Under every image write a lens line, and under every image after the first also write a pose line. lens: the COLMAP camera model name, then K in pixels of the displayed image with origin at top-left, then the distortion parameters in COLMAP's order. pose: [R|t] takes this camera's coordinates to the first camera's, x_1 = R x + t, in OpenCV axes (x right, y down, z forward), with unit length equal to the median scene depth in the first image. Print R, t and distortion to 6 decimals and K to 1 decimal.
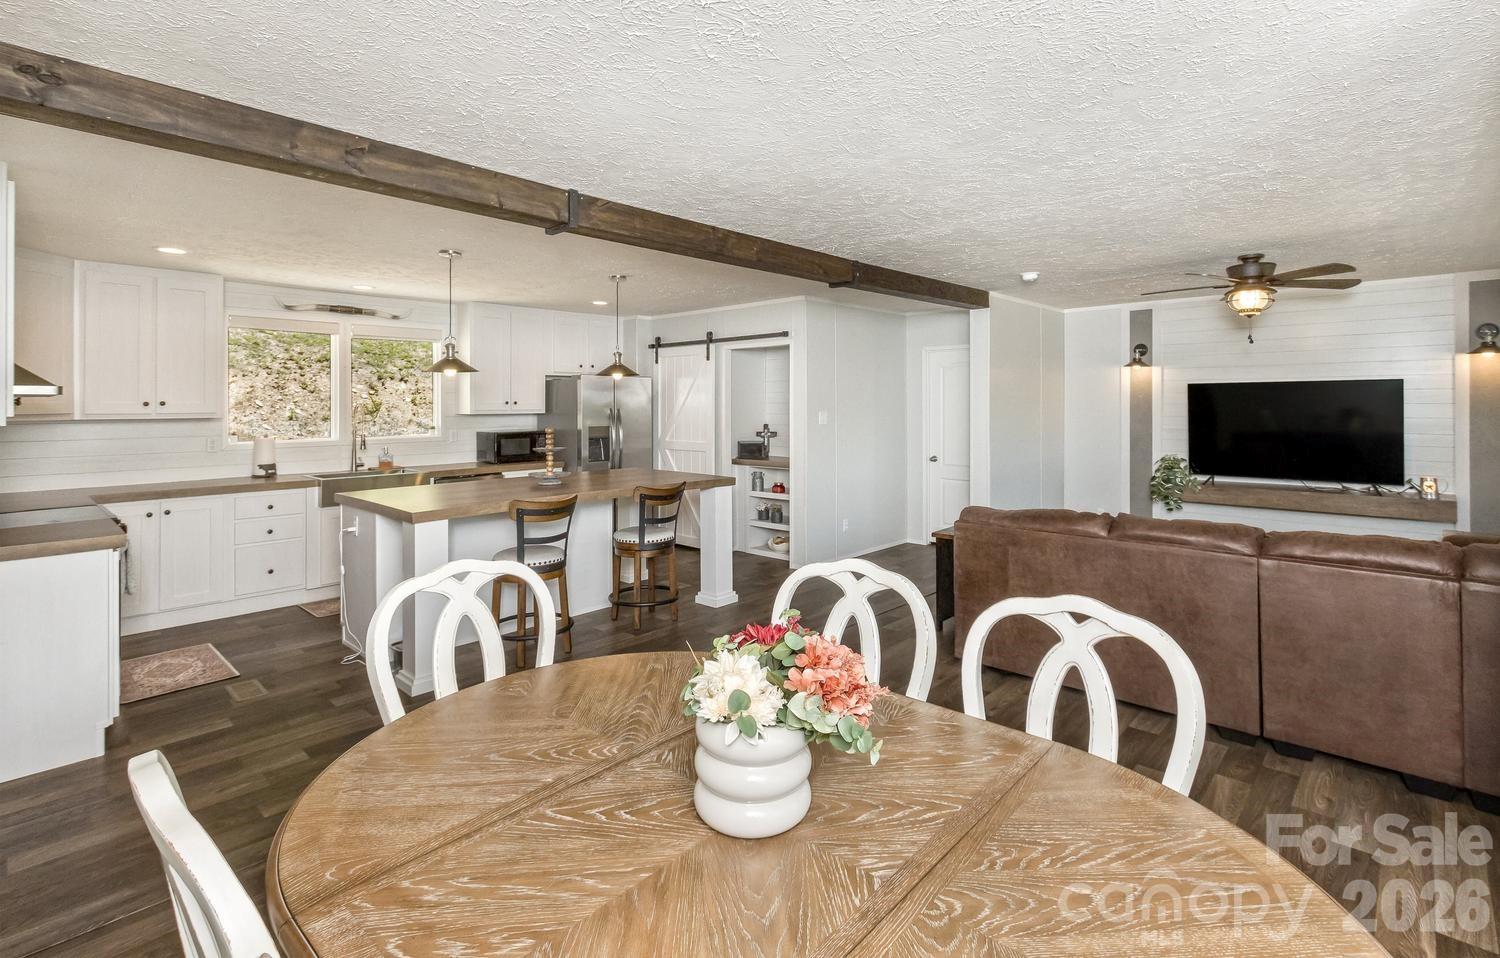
lens RADIAL K [[734.1, 0, 750.6], [0, 734.1, 391.7], [0, 0, 1]] dist [-0.010043, 0.000342]
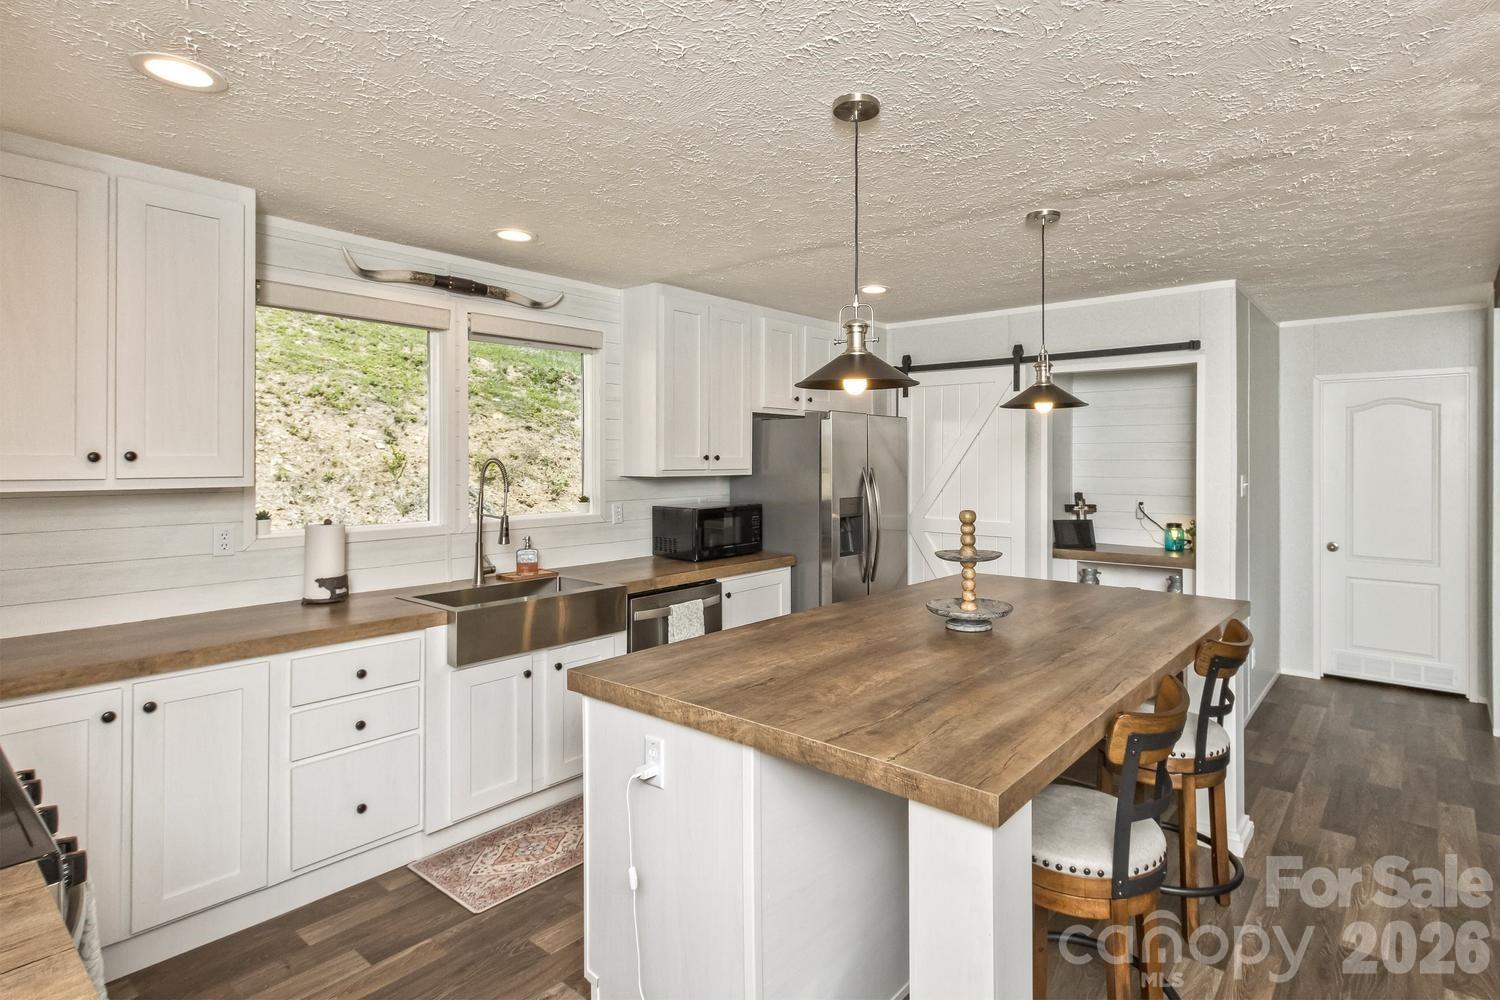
lens RADIAL K [[764.1, 0, 735.2], [0, 764.1, 453.0], [0, 0, 1]] dist [-0.005120, -0.001465]
pose [[0.998494, 0.005951, 0.054535, -0.331525], [-0.006521, 0.999926, 0.010268, 0.004816], [-0.054470, -0.010609, 0.998459, 0.368182]]
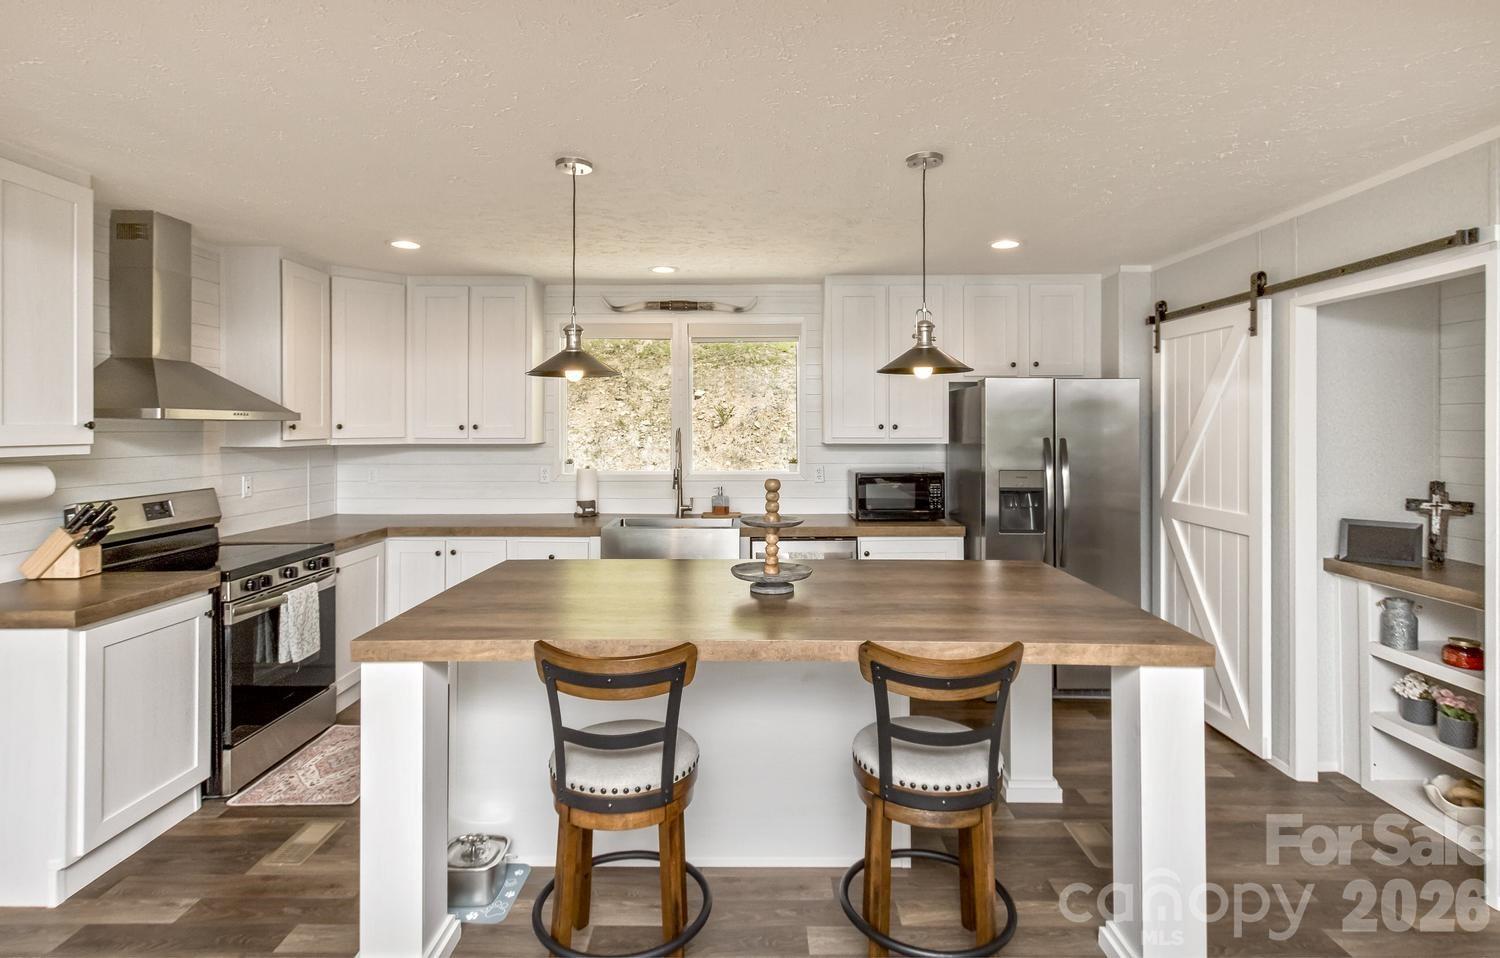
lens RADIAL K [[734.1, 0, 771.2], [0, 734.1, 415.7], [0, 0, 1]] dist [-0.010043, 0.000342]
pose [[0.681663, -0.005122, -0.731648, 0.068282], [0.010120, 0.999946, 0.002429, 0.002751], [0.731596, -0.009059, 0.681678, 0.474933]]
